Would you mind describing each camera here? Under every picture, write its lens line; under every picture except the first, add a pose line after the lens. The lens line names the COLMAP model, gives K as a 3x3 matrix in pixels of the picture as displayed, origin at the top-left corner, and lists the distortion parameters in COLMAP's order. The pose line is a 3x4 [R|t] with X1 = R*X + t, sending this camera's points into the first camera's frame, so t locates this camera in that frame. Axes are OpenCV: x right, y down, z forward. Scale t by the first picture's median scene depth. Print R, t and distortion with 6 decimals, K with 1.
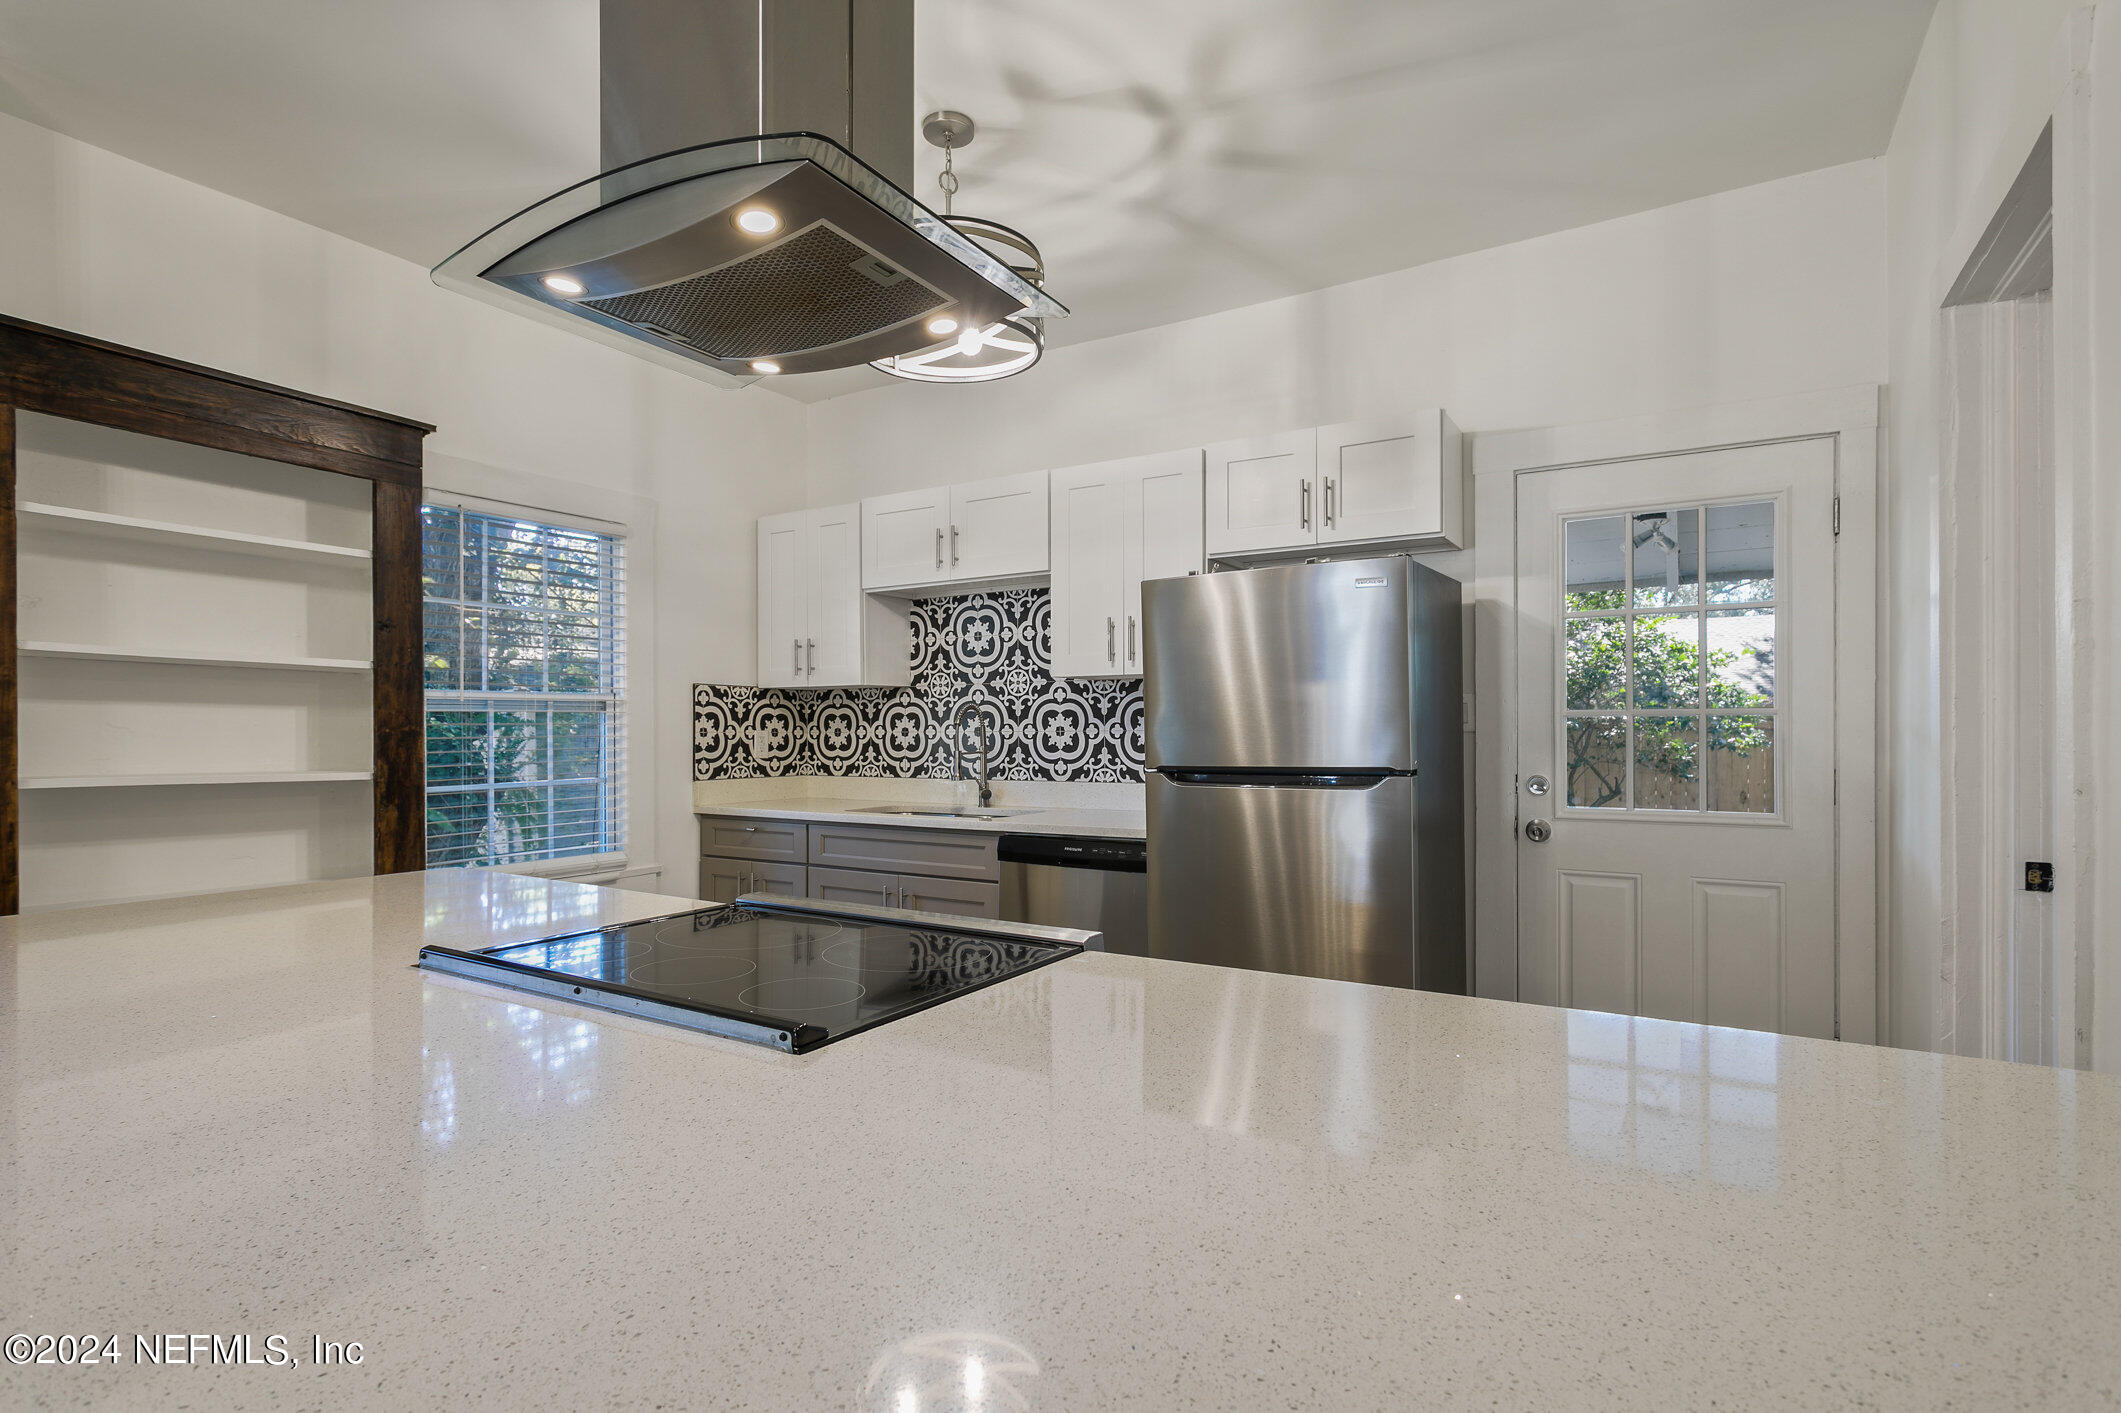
lens RADIAL K [[1045.6, 0, 1065.1], [0, 1045.6, 725.6], [0, 0, 1]] dist [0.001170, -0.000807]
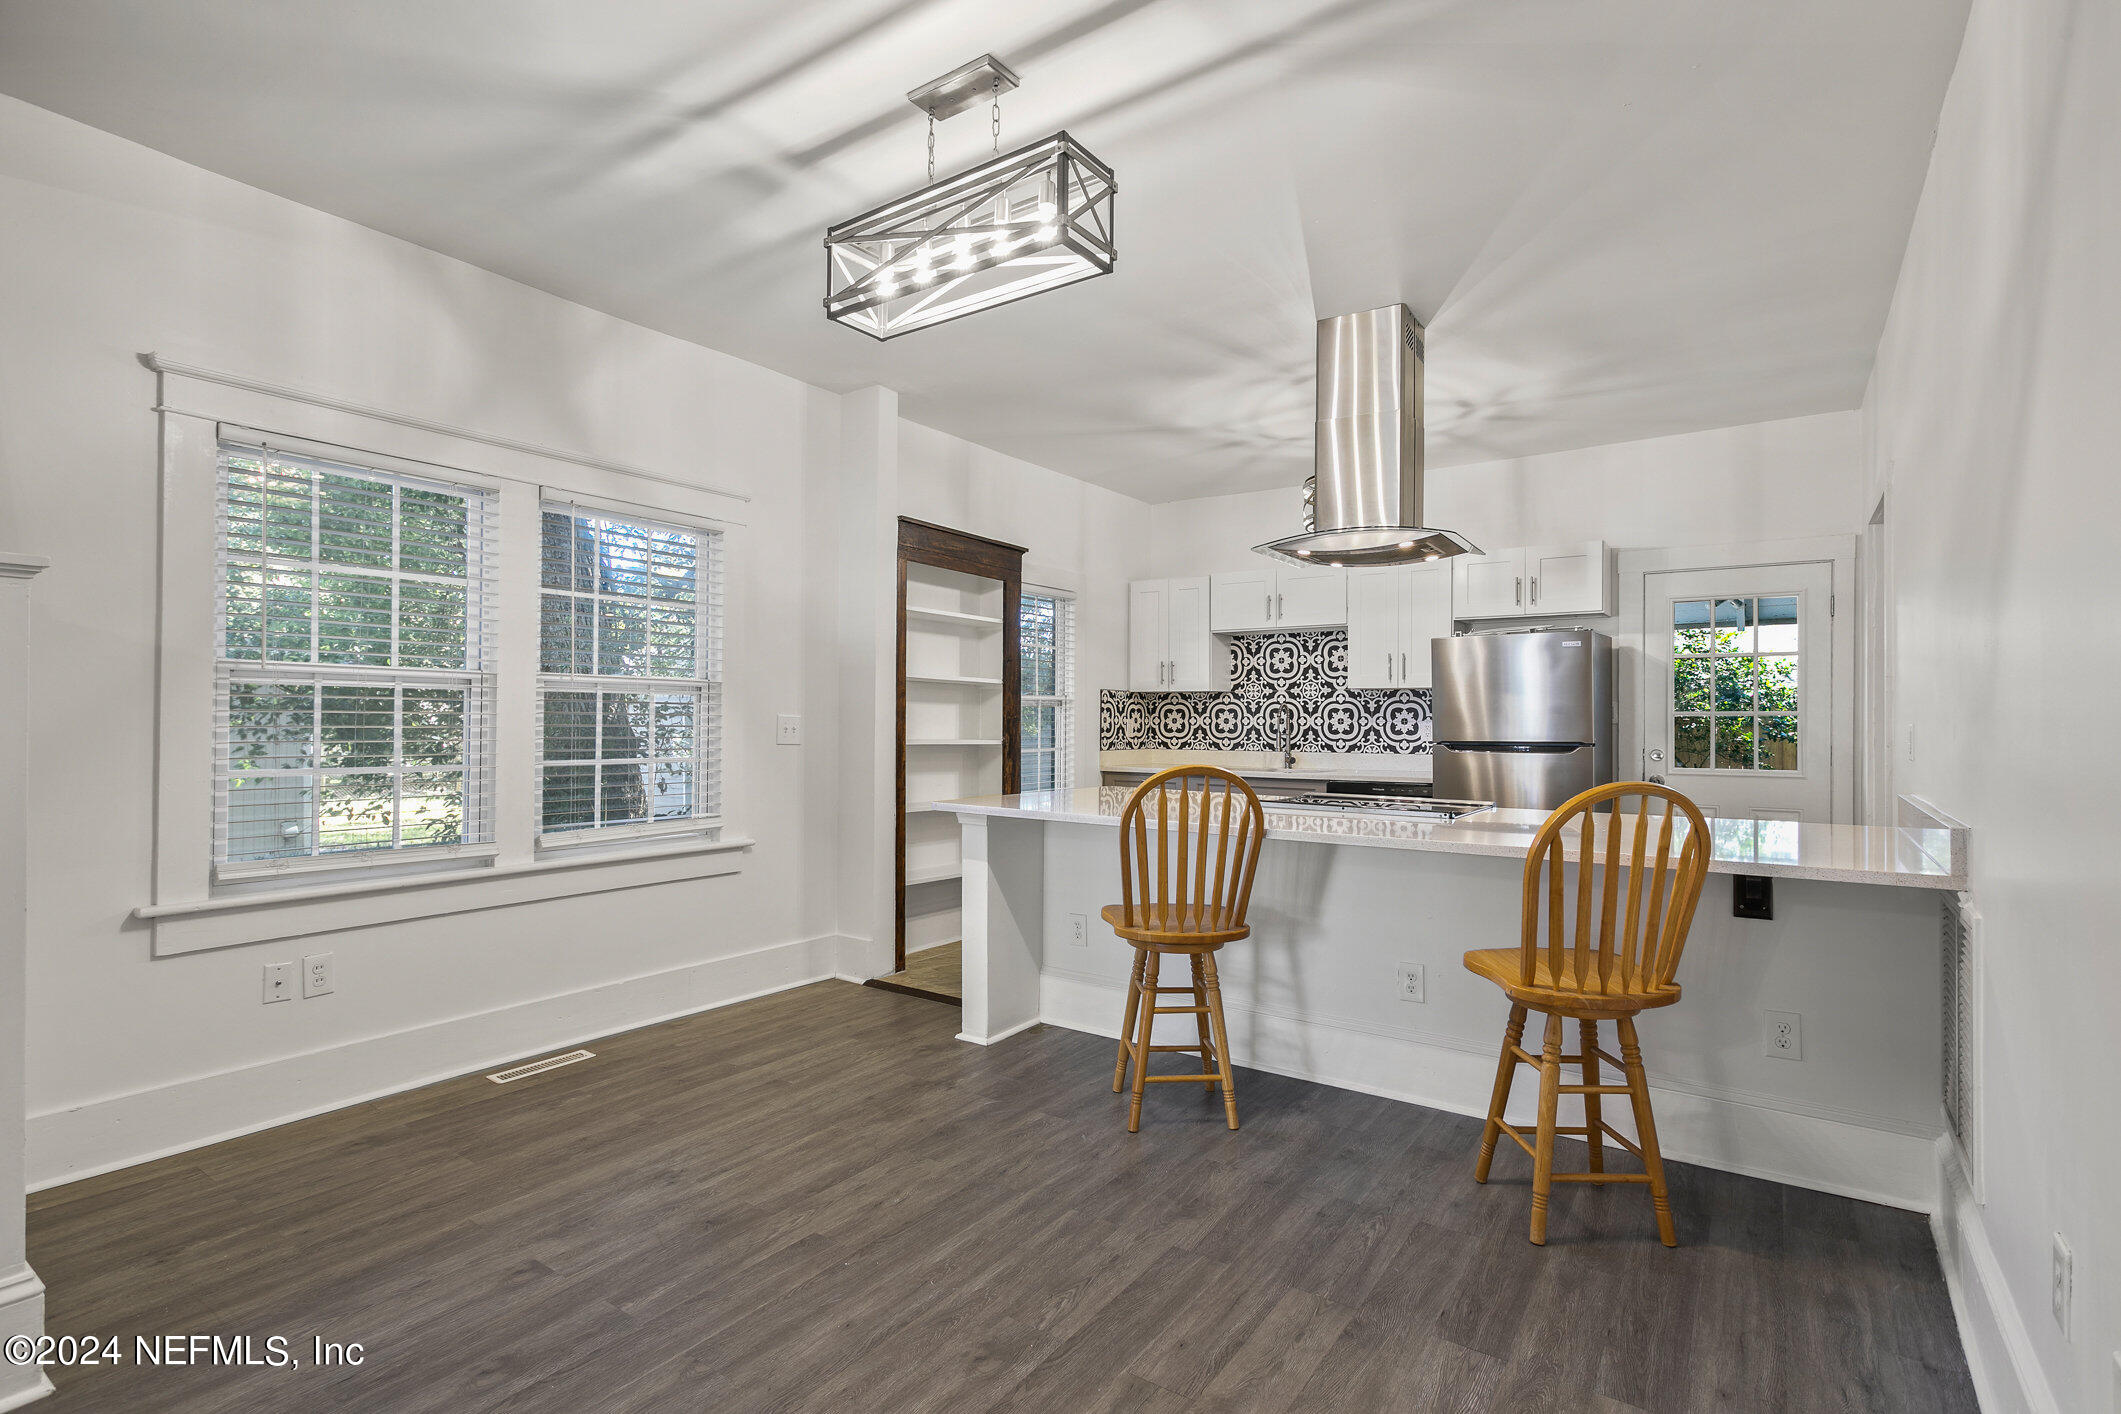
lens RADIAL K [[1045.6, 0, 1059.9], [0, 1045.6, 714.0], [0, 0, 1]] dist [0.001170, -0.000807]
pose [[0.998372, 0.008730, -0.056359, -0.330225], [-0.008794, 0.999961, -0.000882, -0.000705], [0.056349, 0.001376, 0.998410, -0.593171]]
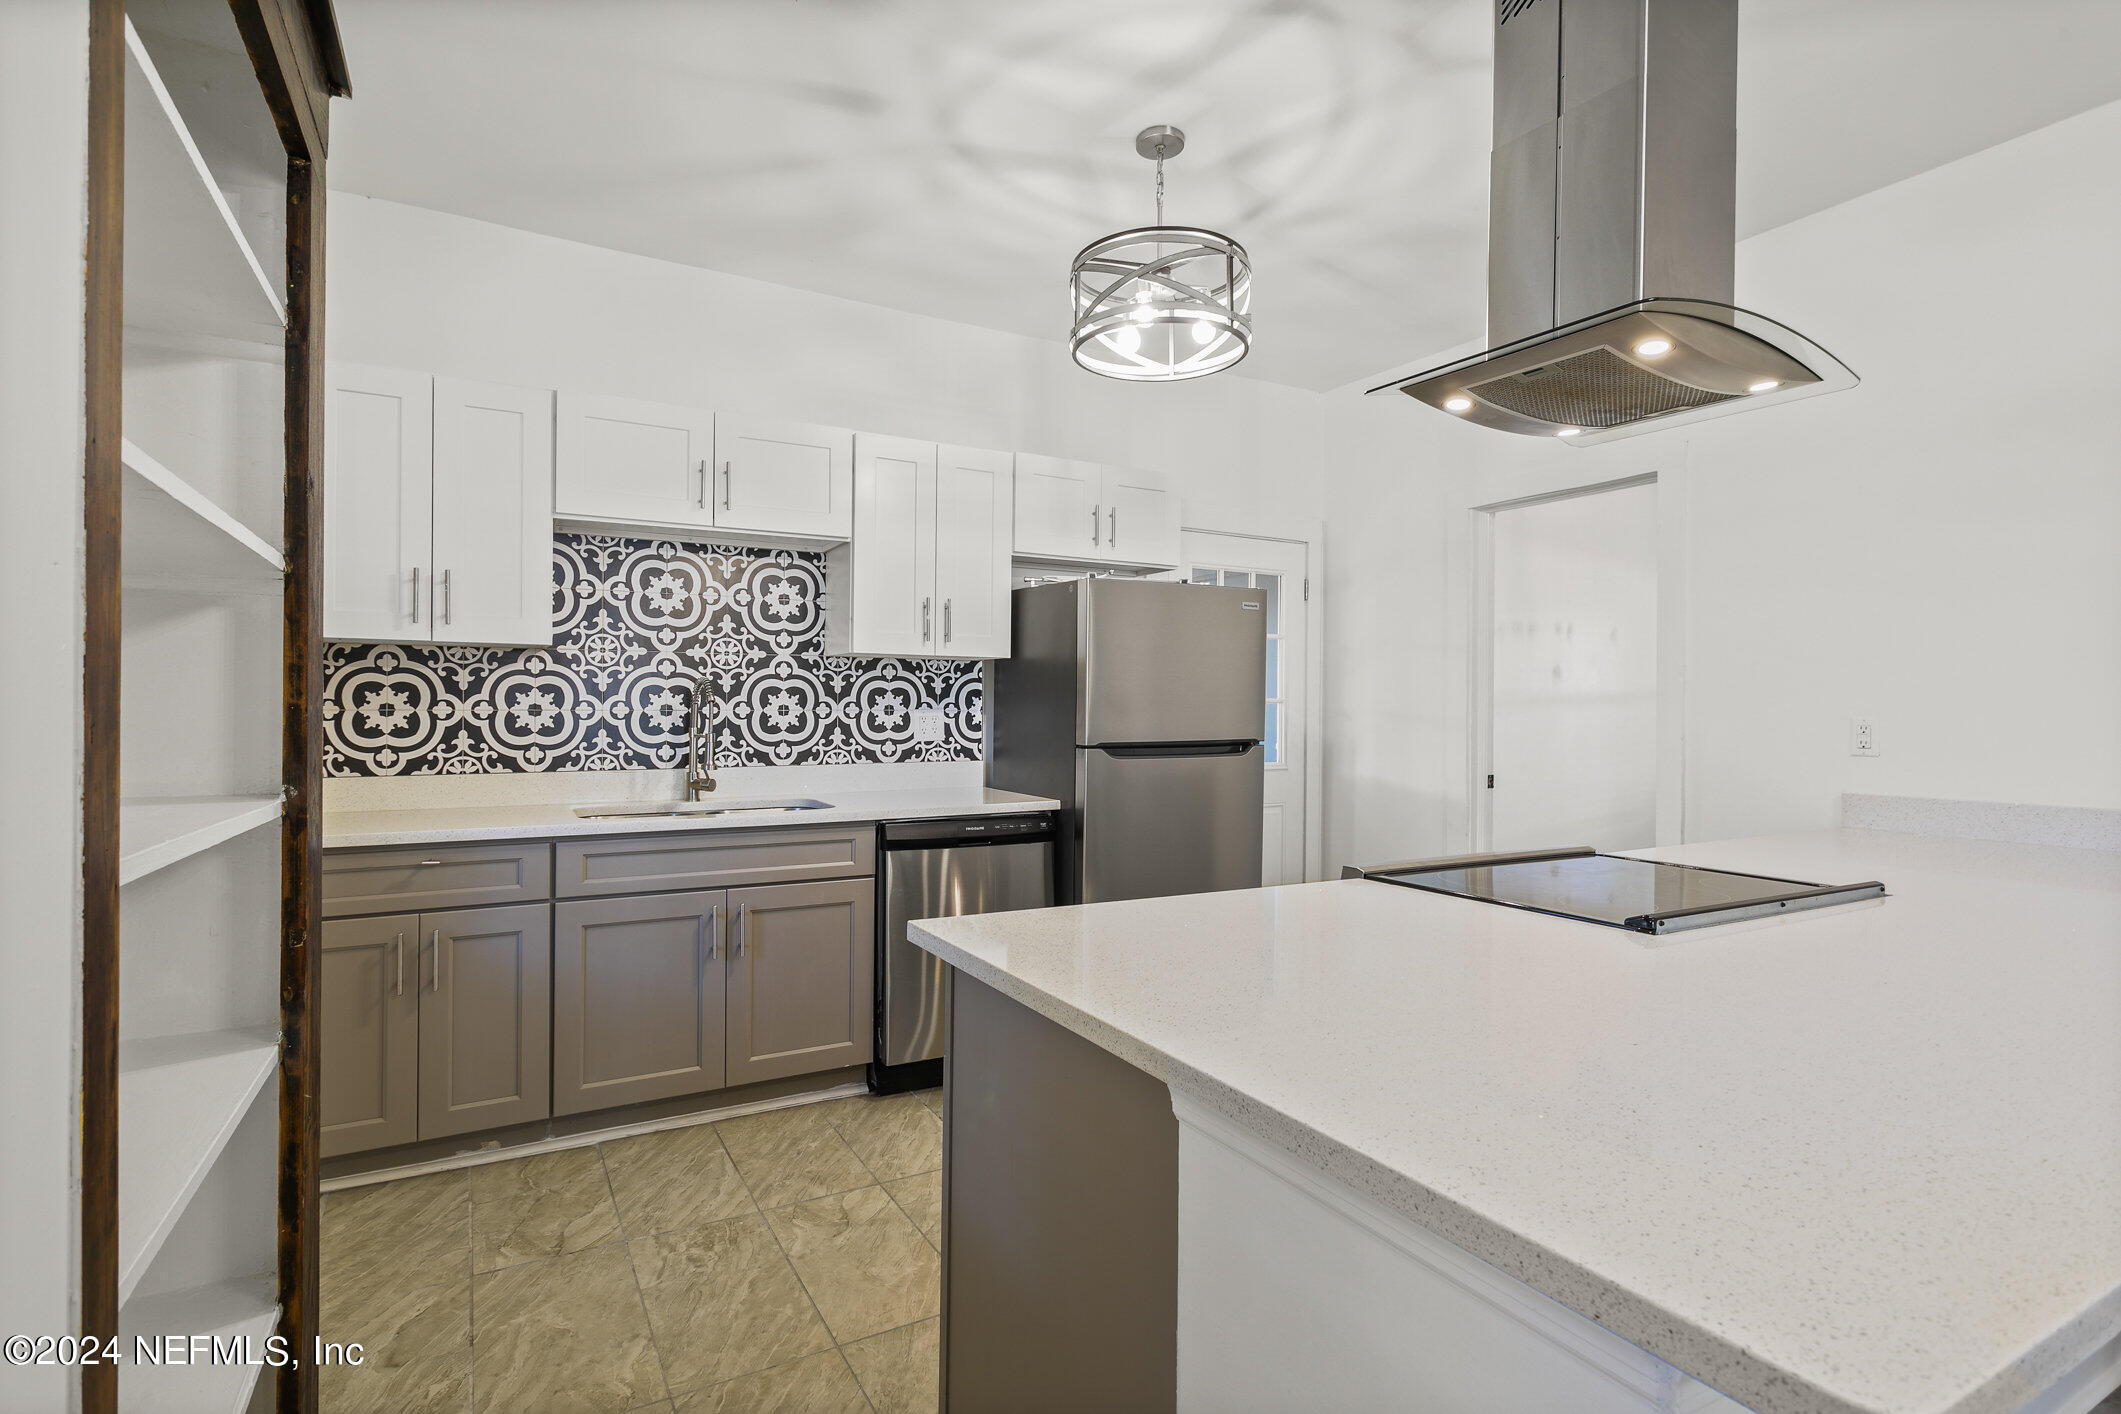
lens RADIAL K [[1045.6, 0, 1057.8], [0, 1045.6, 706.0], [0, 0, 1]] dist [0.001170, -0.000807]
pose [[0.488482, 0.006793, 0.872547, -0.651183], [-0.008258, 0.999961, -0.003163, 0.002497], [-0.872535, -0.005660, 0.488519, 0.341224]]
